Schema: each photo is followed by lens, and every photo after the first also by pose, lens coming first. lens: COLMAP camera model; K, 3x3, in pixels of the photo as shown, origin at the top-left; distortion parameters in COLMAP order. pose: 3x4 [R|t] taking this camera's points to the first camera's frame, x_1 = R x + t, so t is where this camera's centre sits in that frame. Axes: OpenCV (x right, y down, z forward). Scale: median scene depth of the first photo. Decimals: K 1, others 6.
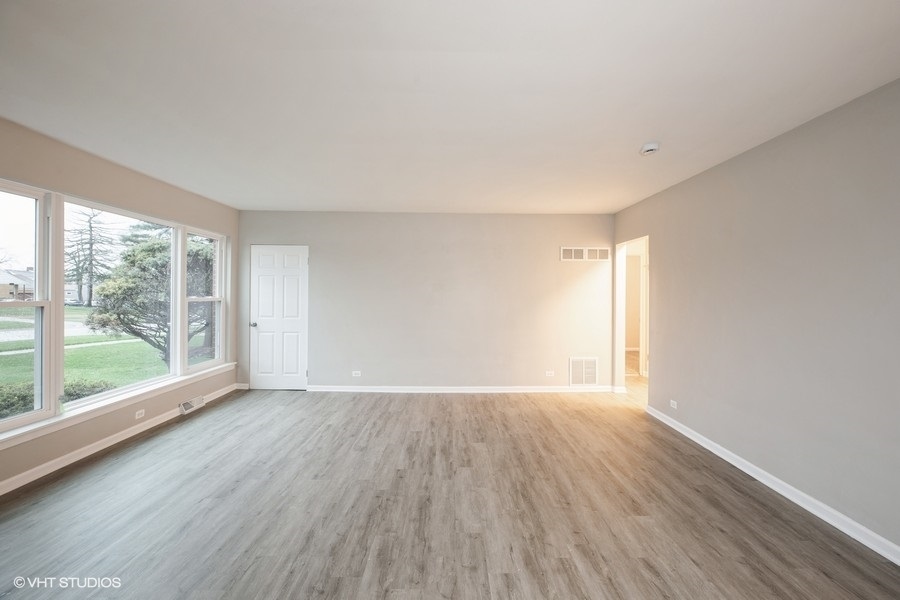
lens RADIAL K [[408.4, 0, 450.0], [0, 408.4, 300.0], [0, 0, 1]] dist [0.000185, 0.000289]
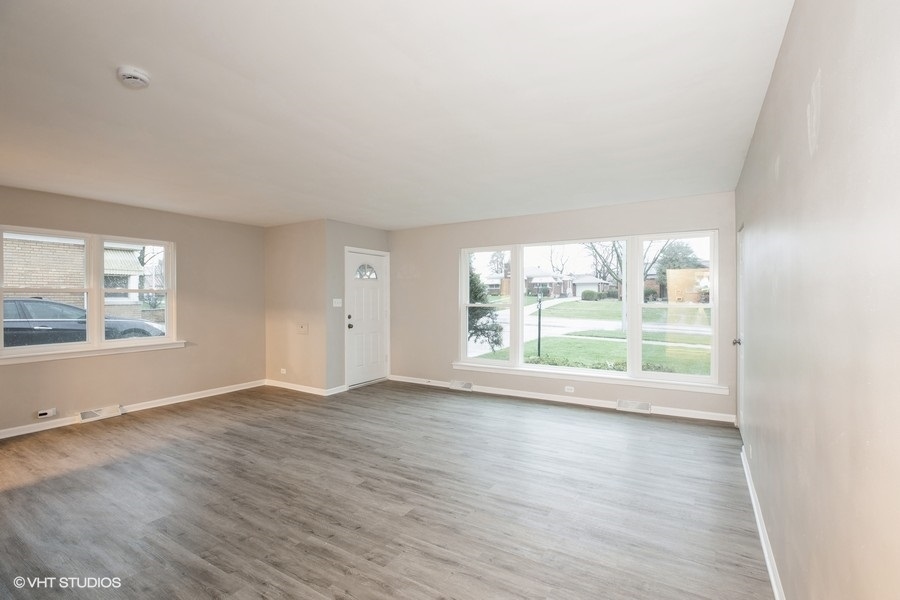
lens RADIAL K [[408.4, 0, 450.0], [0, 408.4, 300.0], [0, 0, 1]] dist [0.000185, 0.000289]
pose [[-0.518519, -0.001530, -0.855065, 0.848736], [-0.007984, 0.999963, 0.003053, -0.026607], [0.855029, 0.008410, -0.518512, 1.895688]]
